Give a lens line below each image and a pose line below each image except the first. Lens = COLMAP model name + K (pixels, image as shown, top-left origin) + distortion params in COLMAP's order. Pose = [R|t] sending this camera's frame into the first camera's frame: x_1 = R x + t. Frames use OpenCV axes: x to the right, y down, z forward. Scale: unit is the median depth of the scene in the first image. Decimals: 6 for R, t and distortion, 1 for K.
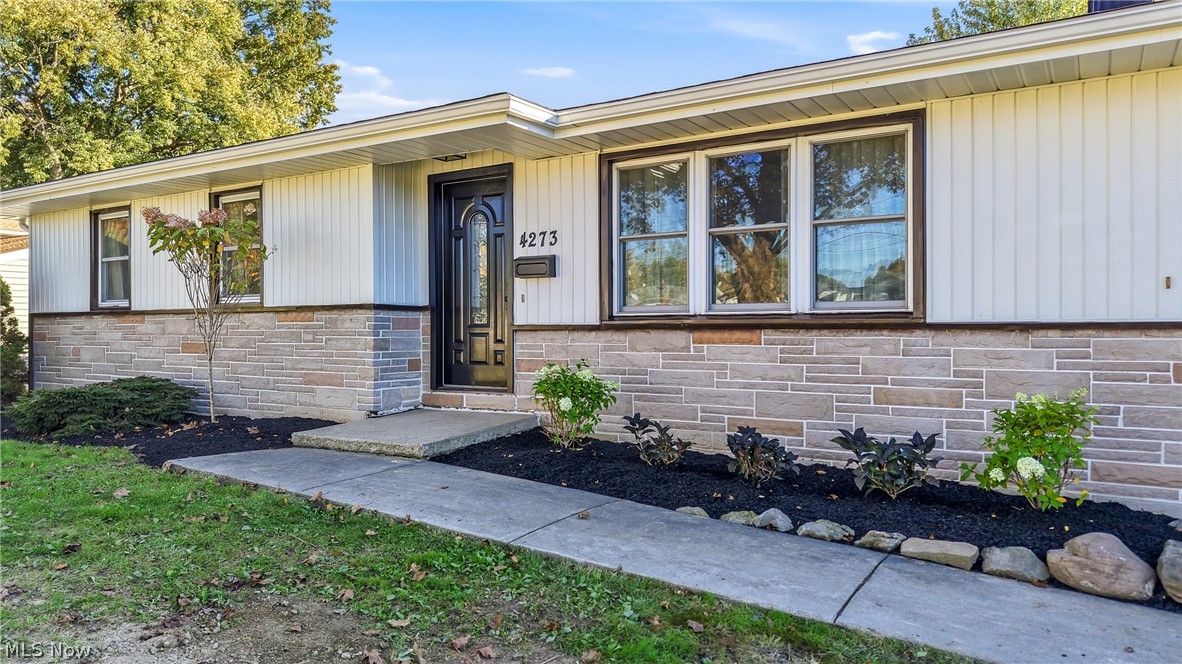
lens RADIAL K [[791.4, 0, 591.0], [0, 791.4, 332.0], [0, 0, 1]] dist [0.097483, -0.152578]
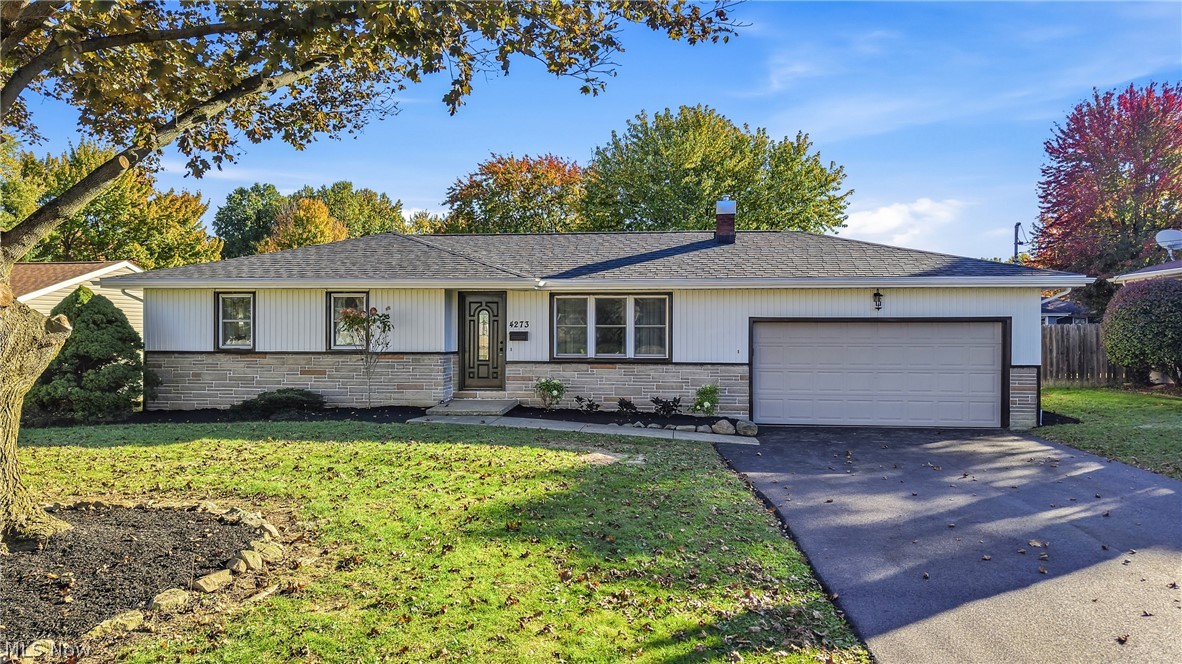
lens RADIAL K [[791.4, 0, 591.0], [0, 791.4, 332.0], [0, 0, 1]] dist [0.097483, -0.152578]
pose [[0.907242, 0.002790, 0.420599, -0.849382], [-0.002648, 0.999996, -0.000921, -0.092226], [-0.420600, -0.000278, 0.907246, -1.202490]]
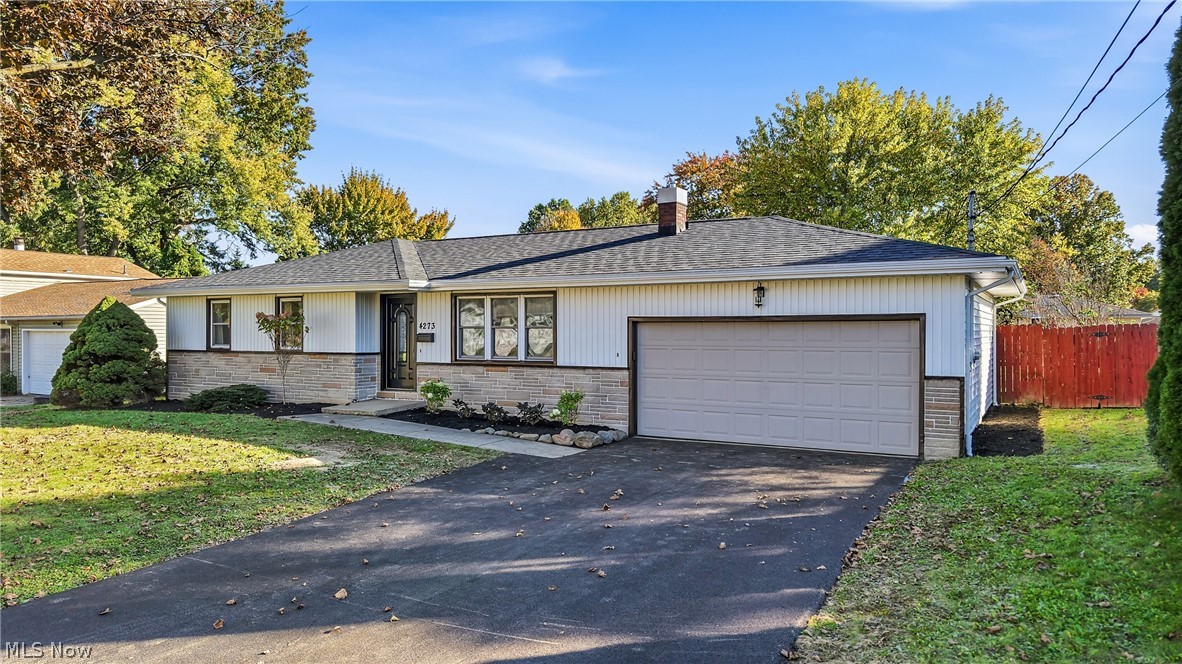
lens RADIAL K [[791.4, 0, 591.0], [0, 791.4, 332.0], [0, 0, 1]] dist [0.097483, -0.152578]
pose [[0.999242, 0.003154, 0.038798, 0.324989], [-0.003049, 0.999992, -0.002768, -0.093010], [-0.038806, 0.002648, 0.999243, -1.358892]]
